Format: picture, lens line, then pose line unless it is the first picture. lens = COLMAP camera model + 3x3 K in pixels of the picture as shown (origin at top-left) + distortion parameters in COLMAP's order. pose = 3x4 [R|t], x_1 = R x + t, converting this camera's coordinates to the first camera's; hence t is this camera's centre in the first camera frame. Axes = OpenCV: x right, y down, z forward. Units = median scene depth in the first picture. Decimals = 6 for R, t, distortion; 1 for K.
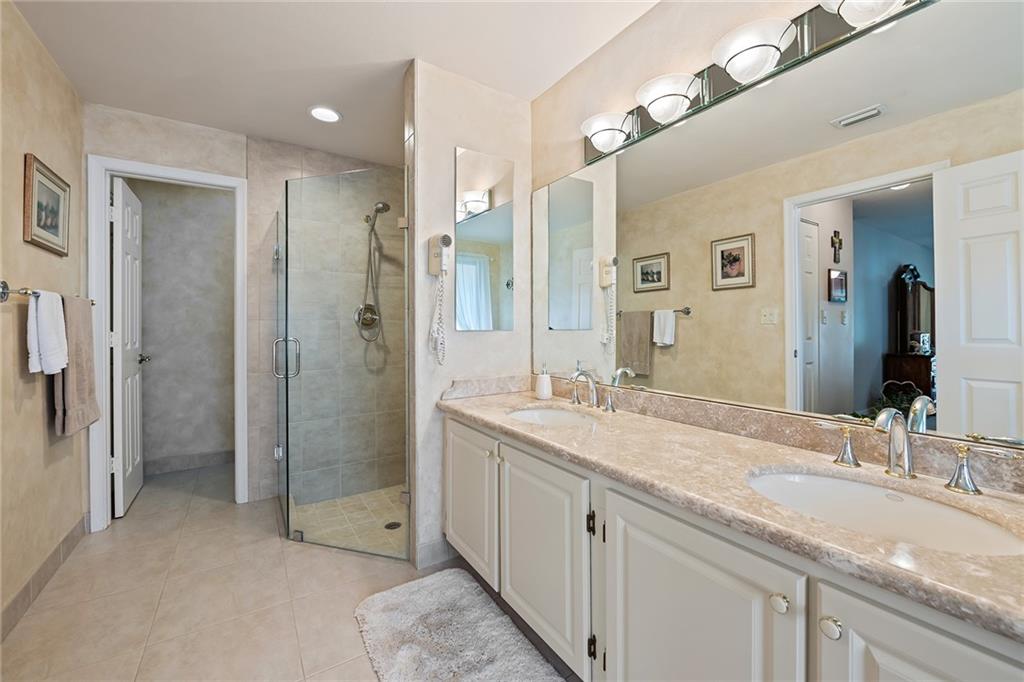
lens RADIAL K [[411.4, 0, 512.8], [0, 411.4, 327.5], [0, 0, 1]] dist [0.000199, -0.000018]
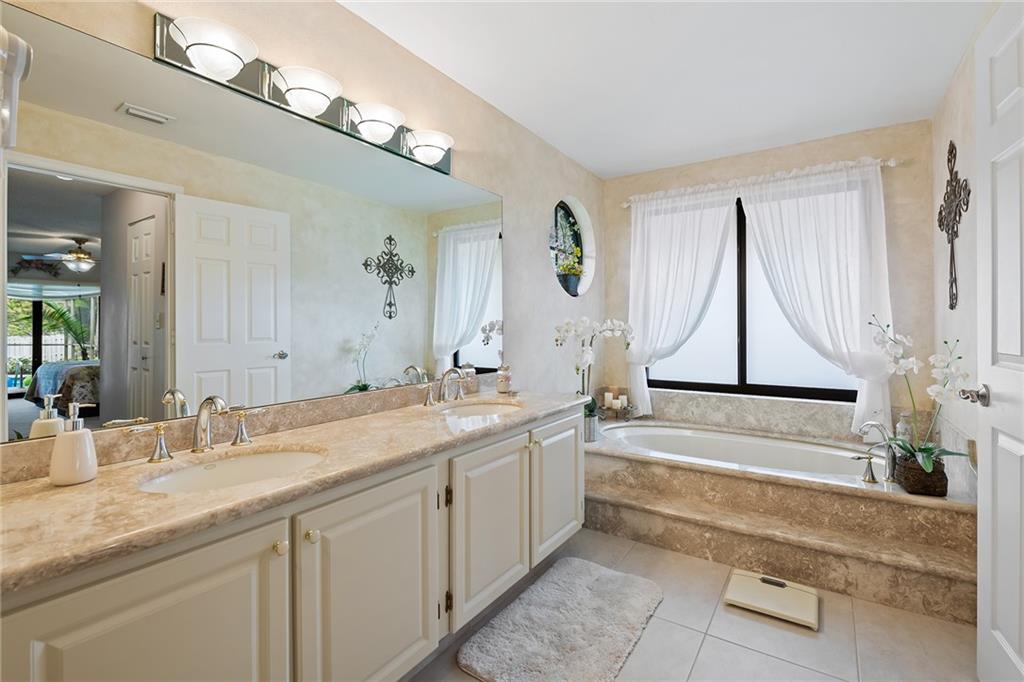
lens RADIAL K [[464.7, 0, 514.7], [0, 464.7, 325.5], [0, 0, 1]] dist [0.002090, -0.000111]
pose [[-0.393135, 0.009148, 0.919435, -0.491881], [0.005928, 0.999955, -0.007415, 0.001188], [-0.919462, 0.002536, -0.393171, 0.596251]]
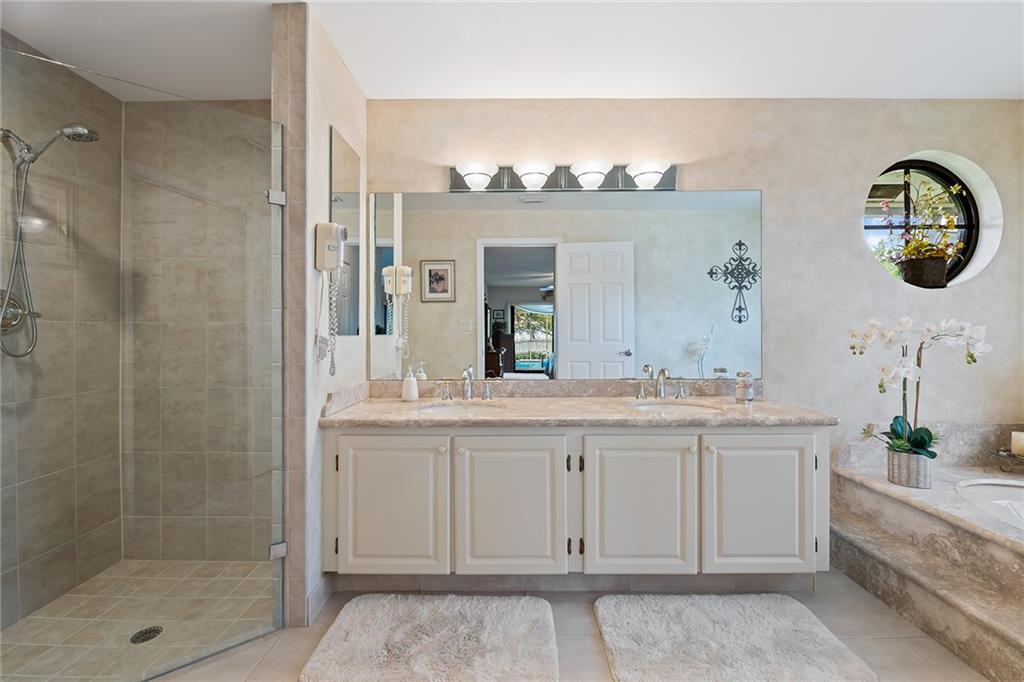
lens RADIAL K [[431.6, 0, 512.6], [0, 431.6, 333.6], [0, 0, 1]] dist [-0.003054, -0.001745]
pose [[0.552358, 0.001719, 0.833605, -0.556397], [0.000258, 0.999997, -0.002233, 0.004315], [-0.833607, 0.001449, 0.552356, 0.141004]]
